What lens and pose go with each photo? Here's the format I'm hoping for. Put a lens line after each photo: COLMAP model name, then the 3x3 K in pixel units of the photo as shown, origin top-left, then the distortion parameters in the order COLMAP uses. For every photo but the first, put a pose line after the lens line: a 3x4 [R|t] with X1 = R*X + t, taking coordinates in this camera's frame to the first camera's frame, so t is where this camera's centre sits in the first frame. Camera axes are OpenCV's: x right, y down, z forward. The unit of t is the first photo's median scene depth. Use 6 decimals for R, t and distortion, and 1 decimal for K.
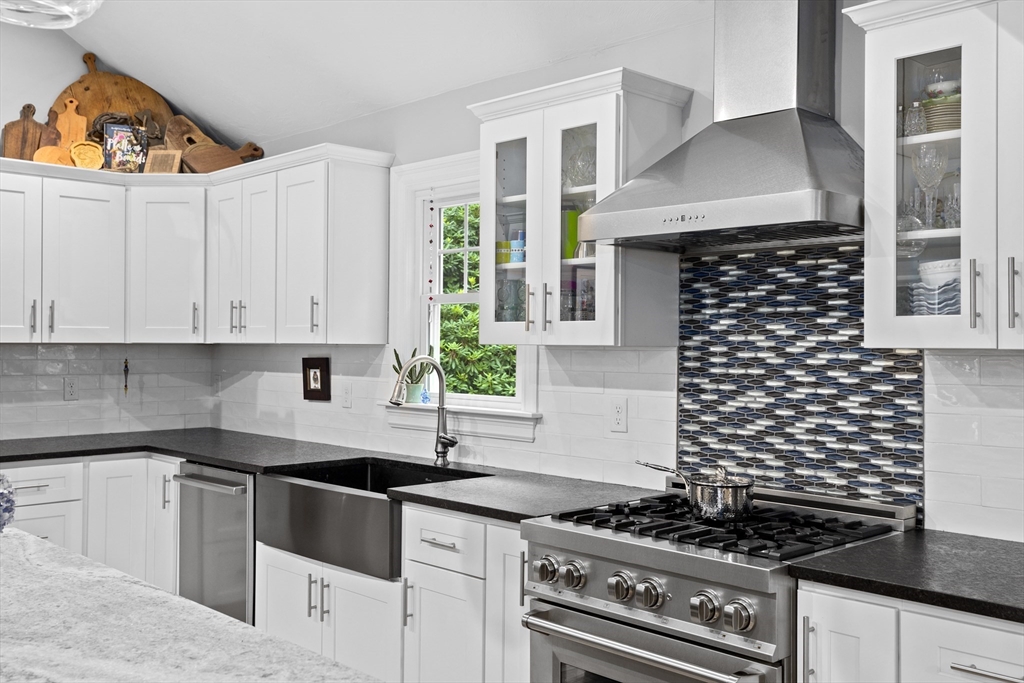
lens RADIAL K [[984.0, 0, 505.3], [0, 984.0, 336.2], [0, 0, 1]] dist [0.017836, 0.000000]
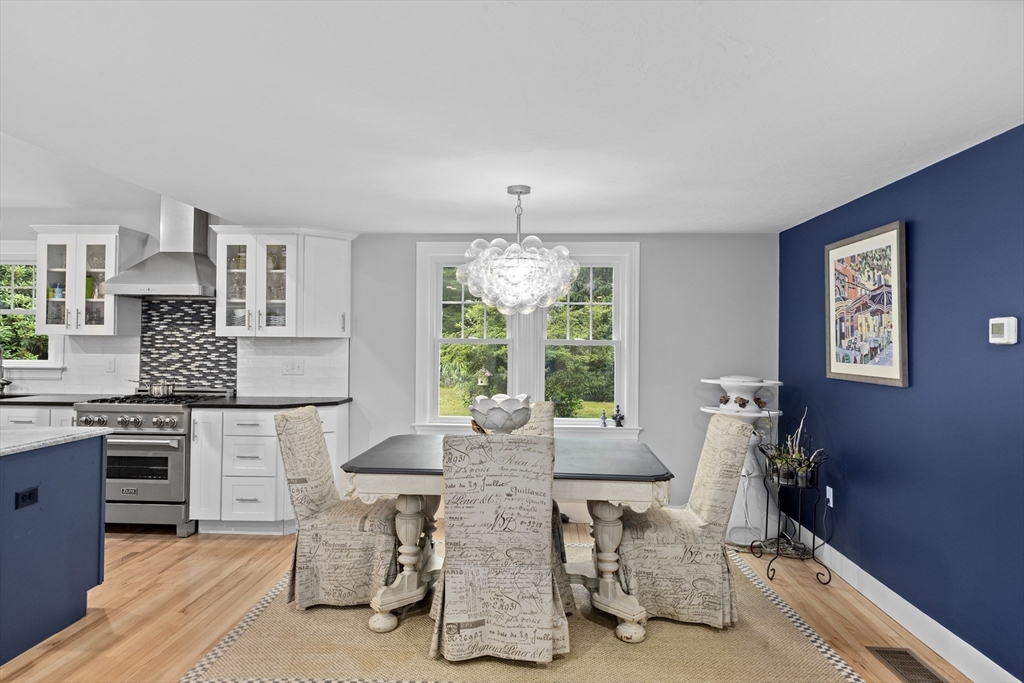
lens RADIAL K [[628.6, 0, 510.0], [0, 628.6, 334.9], [0, 0, 1]] dist [0.000654, 0.009966]
pose [[0.726787, 0.010555, 0.686782, -0.245724], [-0.009315, 0.999941, -0.005511, 0.007809], [-0.686800, -0.002392, 0.726843, -0.820455]]
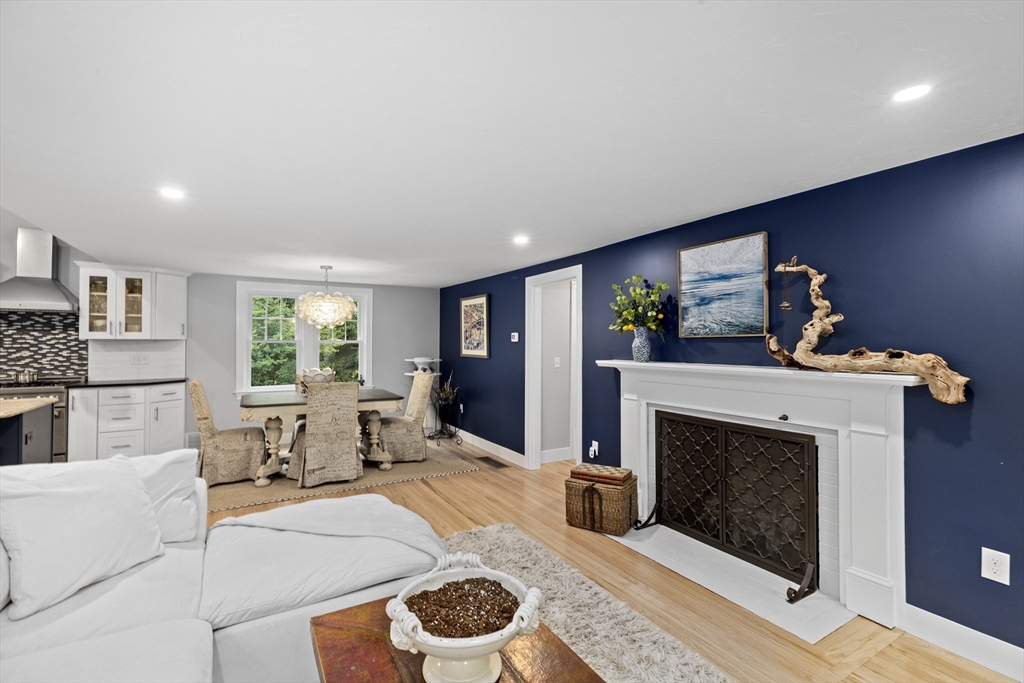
lens RADIAL K [[459.9, 0, 510.2], [0, 459.9, 335.8], [0, 0, 1]] dist [-0.010855, 0.005563]
pose [[0.229001, 0.008509, 0.973389, -0.920048], [-0.007243, 0.999949, -0.007037, -0.000886], [-0.973399, -0.005439, 0.229051, -1.044579]]
